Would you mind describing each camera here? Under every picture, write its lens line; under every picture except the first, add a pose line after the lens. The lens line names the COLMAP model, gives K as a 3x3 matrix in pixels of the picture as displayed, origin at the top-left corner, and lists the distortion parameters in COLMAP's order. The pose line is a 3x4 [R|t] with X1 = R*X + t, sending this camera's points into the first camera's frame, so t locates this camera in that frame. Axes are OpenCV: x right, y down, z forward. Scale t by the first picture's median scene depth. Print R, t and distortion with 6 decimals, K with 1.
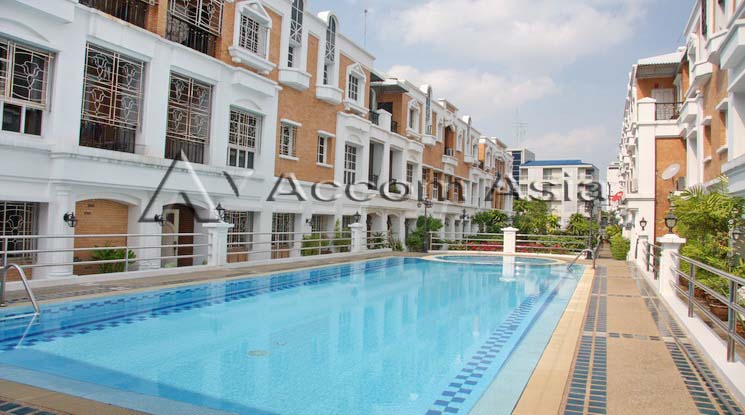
lens RADIAL K [[577.1, 0, 372.5], [0, 577.1, 207.5], [0, 0, 1]] dist [-0.162094, 0.160420]
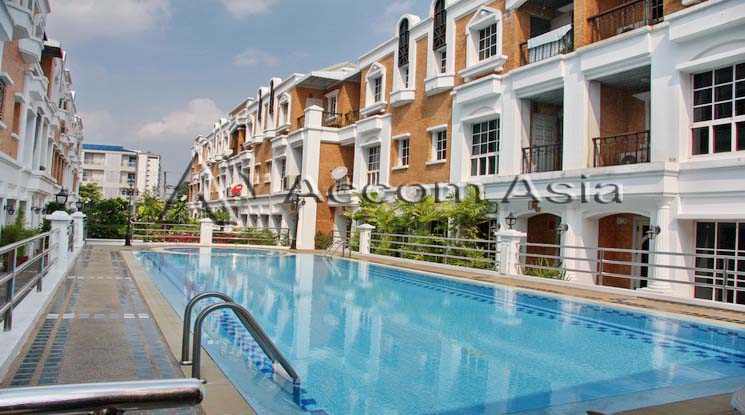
lens RADIAL K [[577.1, 0, 372.5], [0, 577.1, 207.5], [0, 0, 1]] dist [-0.162094, 0.160420]
pose [[0.677015, 0.022650, 0.735621, -0.305876], [-0.038346, 0.999254, 0.004524, 0.000248], [-0.734970, -0.031271, 0.677379, 0.128608]]
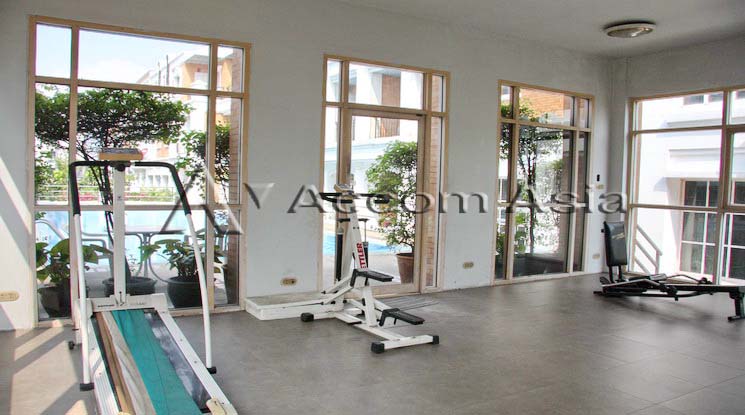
lens RADIAL K [[577.1, 0, 372.5], [0, 577.1, 207.5], [0, 0, 1]] dist [-0.162094, 0.160420]
pose [[0.592318, -0.048004, 0.804273, -0.381905], [-0.023361, 0.996781, 0.076698, -0.011046], [-0.805366, -0.064219, 0.589289, -0.142948]]
